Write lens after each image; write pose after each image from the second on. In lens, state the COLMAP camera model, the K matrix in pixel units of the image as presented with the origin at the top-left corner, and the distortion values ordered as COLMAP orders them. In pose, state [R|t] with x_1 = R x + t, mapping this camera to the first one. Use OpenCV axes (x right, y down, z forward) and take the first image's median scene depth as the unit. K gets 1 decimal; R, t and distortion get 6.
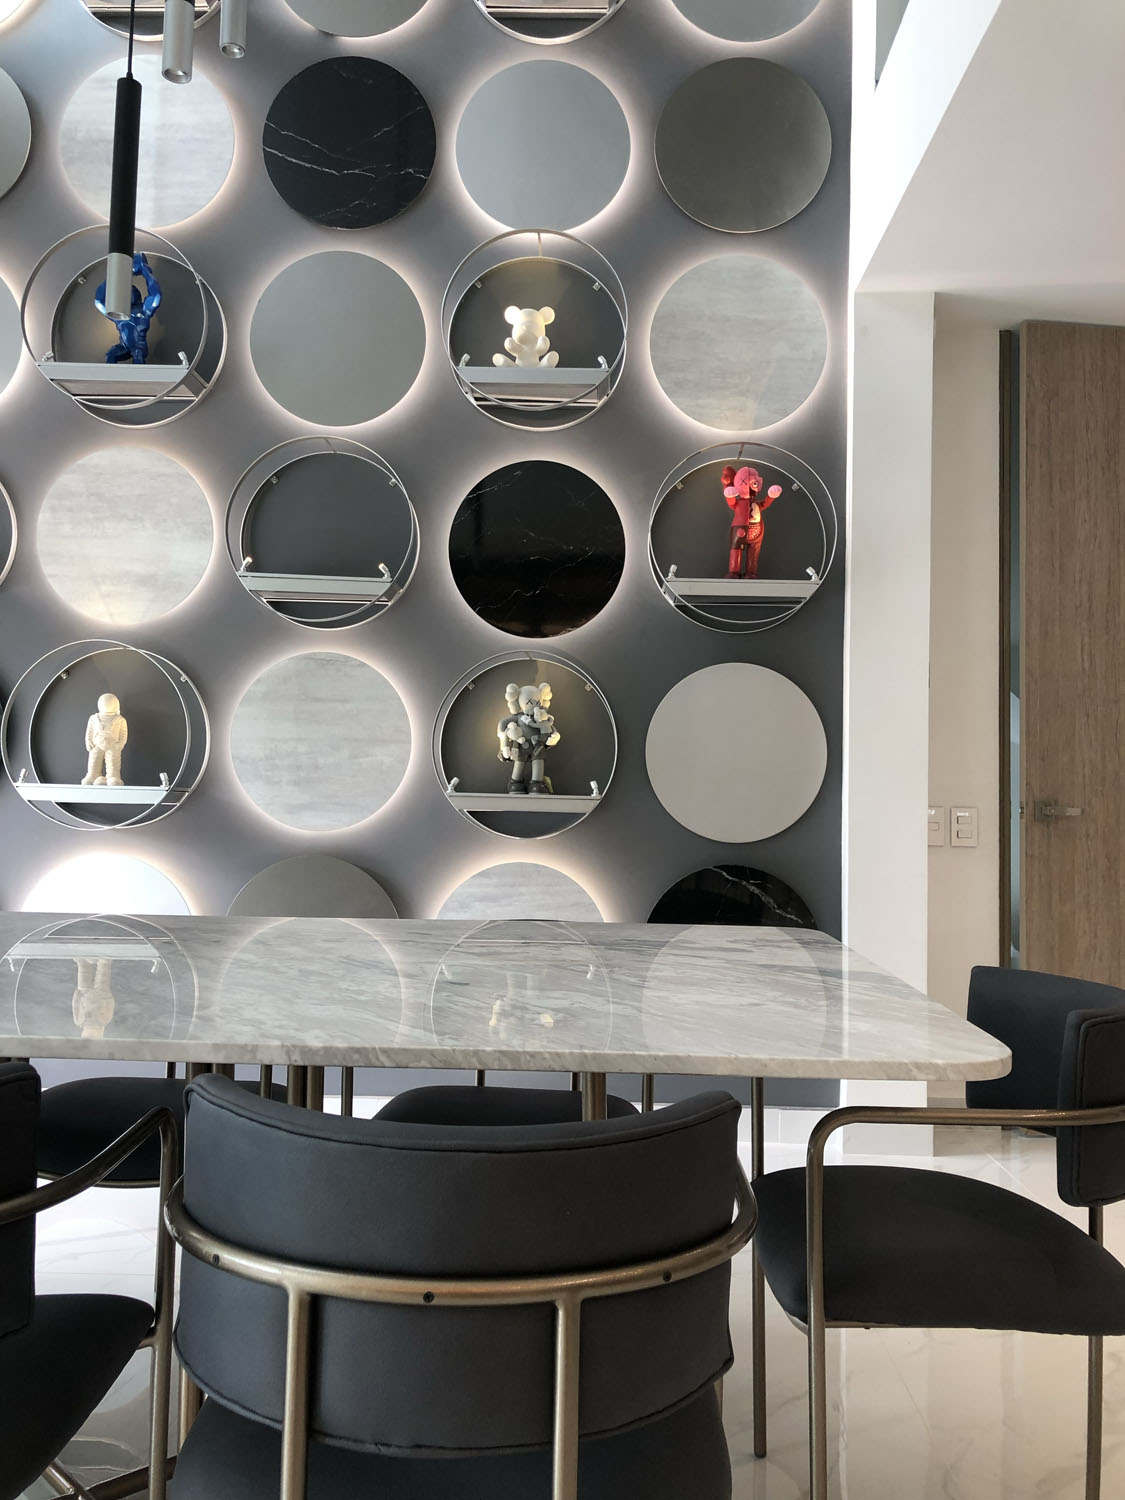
lens RADIAL K [[1220.4, 0, 569.9], [0, 1220.4, 747.4], [0, 0, 1]] dist [0.067929, -0.205270]
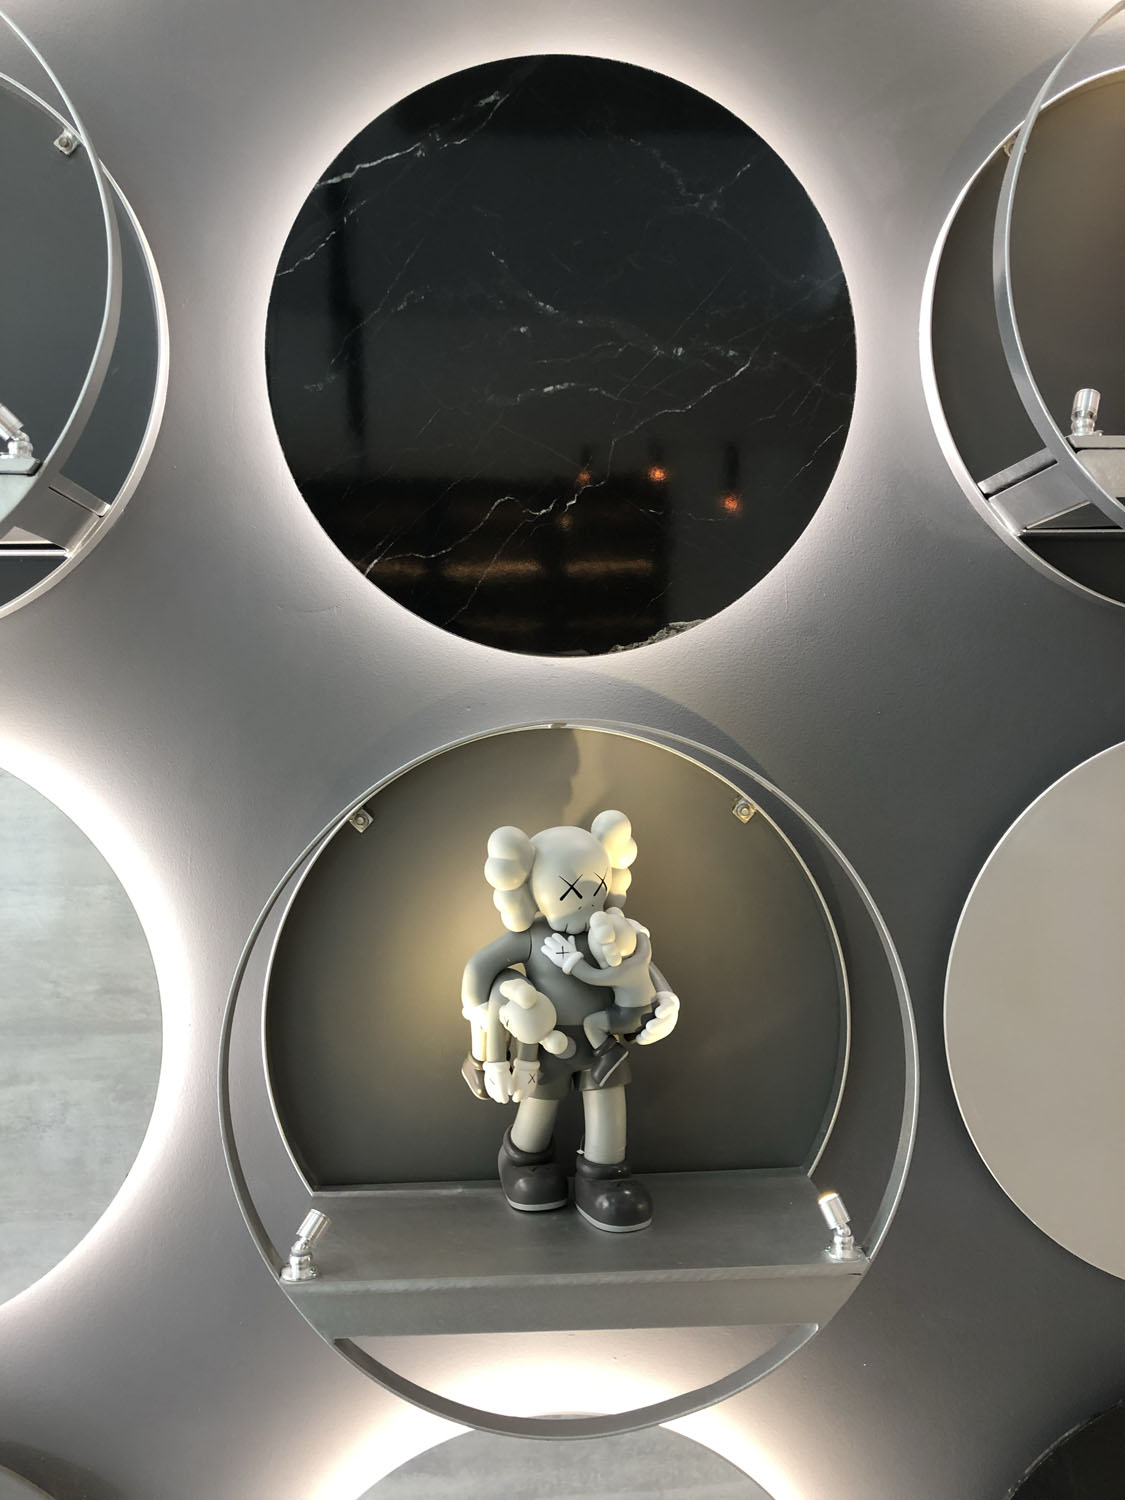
lens RADIAL K [[1300.5, 0, 562.5], [0, 1300.5, 750.0], [0, 0, 1]] dist [0.007085, 0.002076]
pose [[0.996228, -0.034627, 0.079571, -0.057684], [0.031653, 0.998763, 0.038338, -0.081025], [-0.080800, -0.035675, 0.996092, 0.696225]]
